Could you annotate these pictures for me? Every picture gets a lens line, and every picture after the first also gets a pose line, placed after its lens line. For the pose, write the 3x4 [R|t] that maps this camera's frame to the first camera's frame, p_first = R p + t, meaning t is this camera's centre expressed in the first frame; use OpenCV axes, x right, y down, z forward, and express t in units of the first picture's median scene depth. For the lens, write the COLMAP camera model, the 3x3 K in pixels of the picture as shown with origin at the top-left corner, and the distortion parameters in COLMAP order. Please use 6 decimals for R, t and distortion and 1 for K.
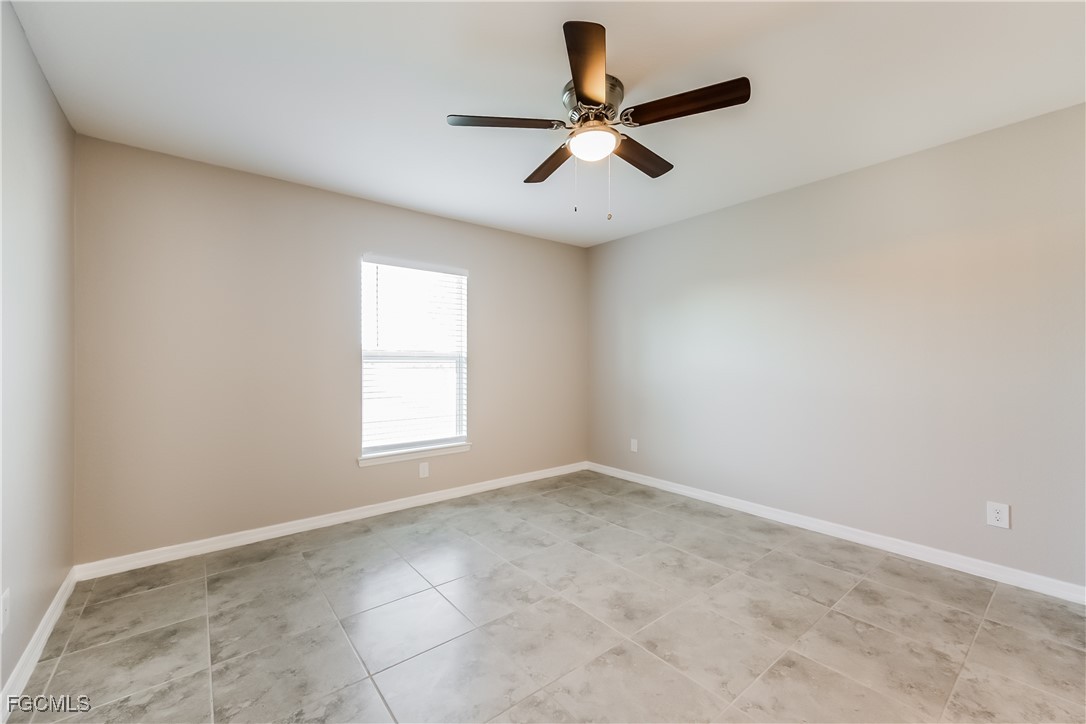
lens RADIAL K [[439.3, 0, 545.3], [0, 439.3, 363.0], [0, 0, 1]] dist [0.002371, 0.000537]
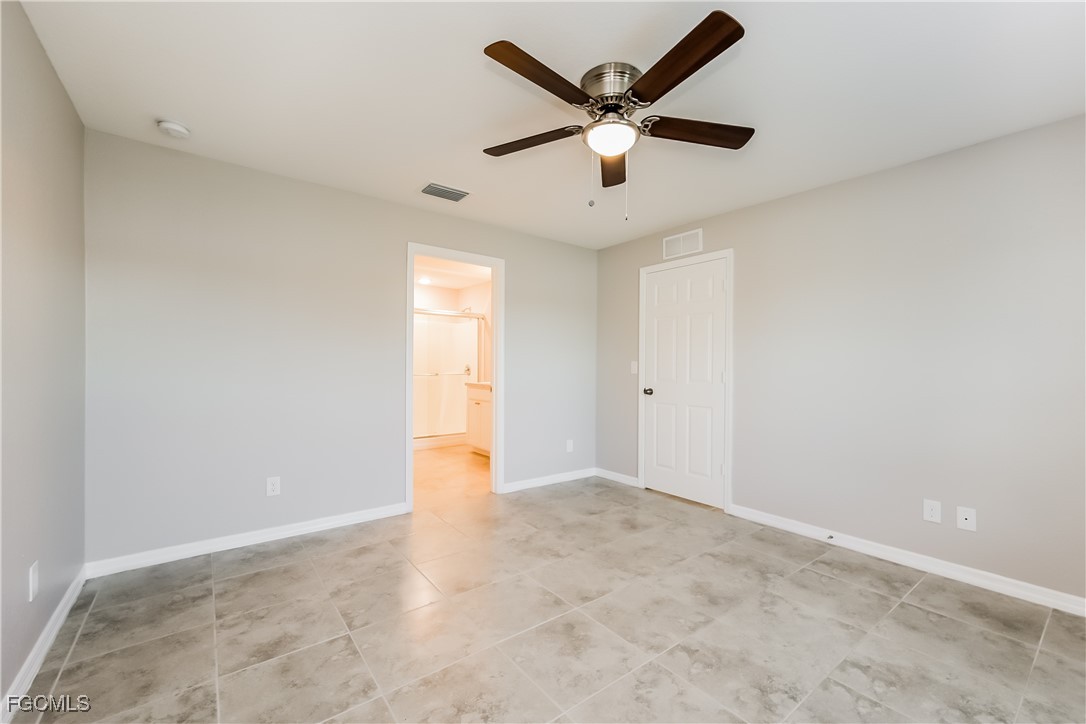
lens RADIAL K [[439.3, 0, 543.3], [0, 439.3, 362.9], [0, 0, 1]] dist [0.002371, 0.000537]
pose [[-0.999713, -0.001686, 0.023891, 0.224852], [-0.001763, 0.999993, -0.003205, -0.006358], [-0.023886, -0.003246, -0.999709, 1.952139]]
